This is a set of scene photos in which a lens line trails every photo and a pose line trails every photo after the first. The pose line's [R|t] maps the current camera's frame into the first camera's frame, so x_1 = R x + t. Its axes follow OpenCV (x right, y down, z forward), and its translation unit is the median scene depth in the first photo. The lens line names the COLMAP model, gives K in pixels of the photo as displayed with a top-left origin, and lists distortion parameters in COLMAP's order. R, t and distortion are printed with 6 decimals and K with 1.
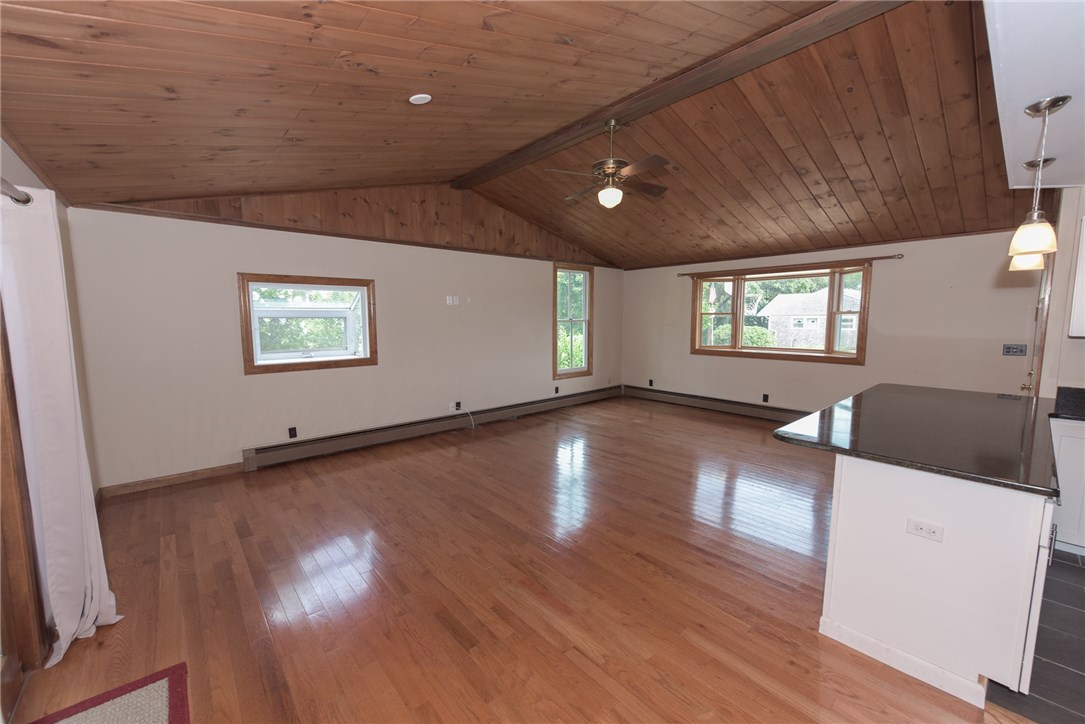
lens RADIAL K [[425.3, 0, 539.7], [0, 425.3, 358.6], [0, 0, 1]] dist [0.001109, -0.000069]
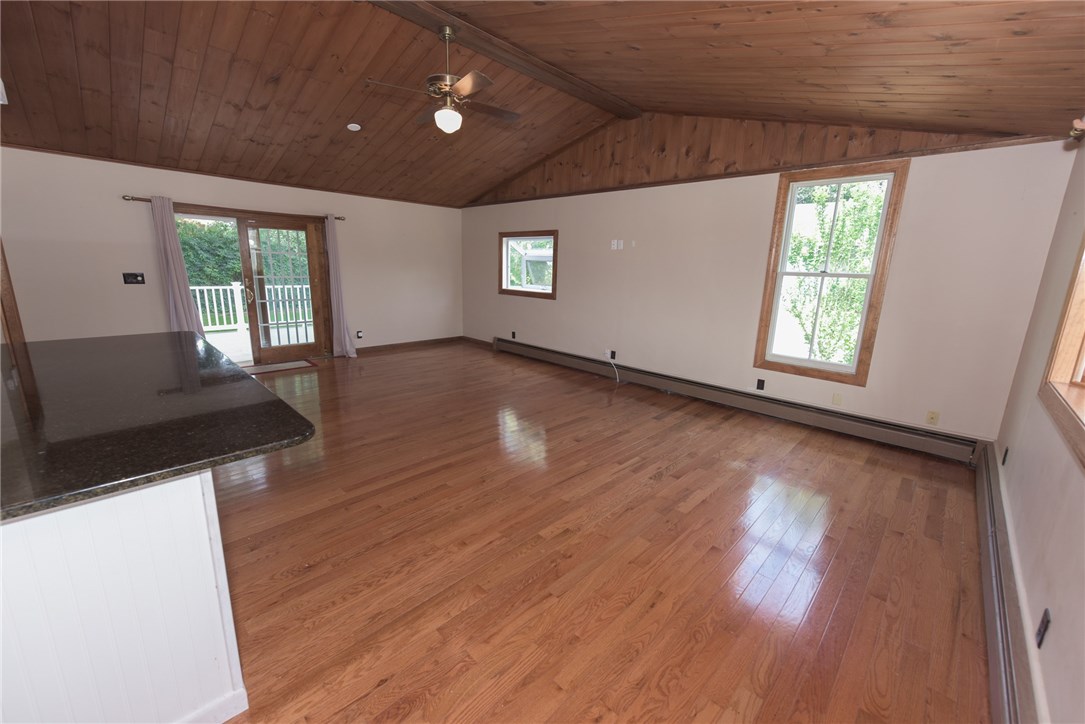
lens RADIAL K [[425.3, 0, 539.7], [0, 425.3, 358.6], [0, 0, 1]] dist [0.001109, -0.000069]
pose [[0.075699, 0.219228, -0.972733, 0.758373], [-0.132076, 0.969141, 0.208140, -0.062740], [0.988345, 0.112718, 0.102318, 0.741862]]
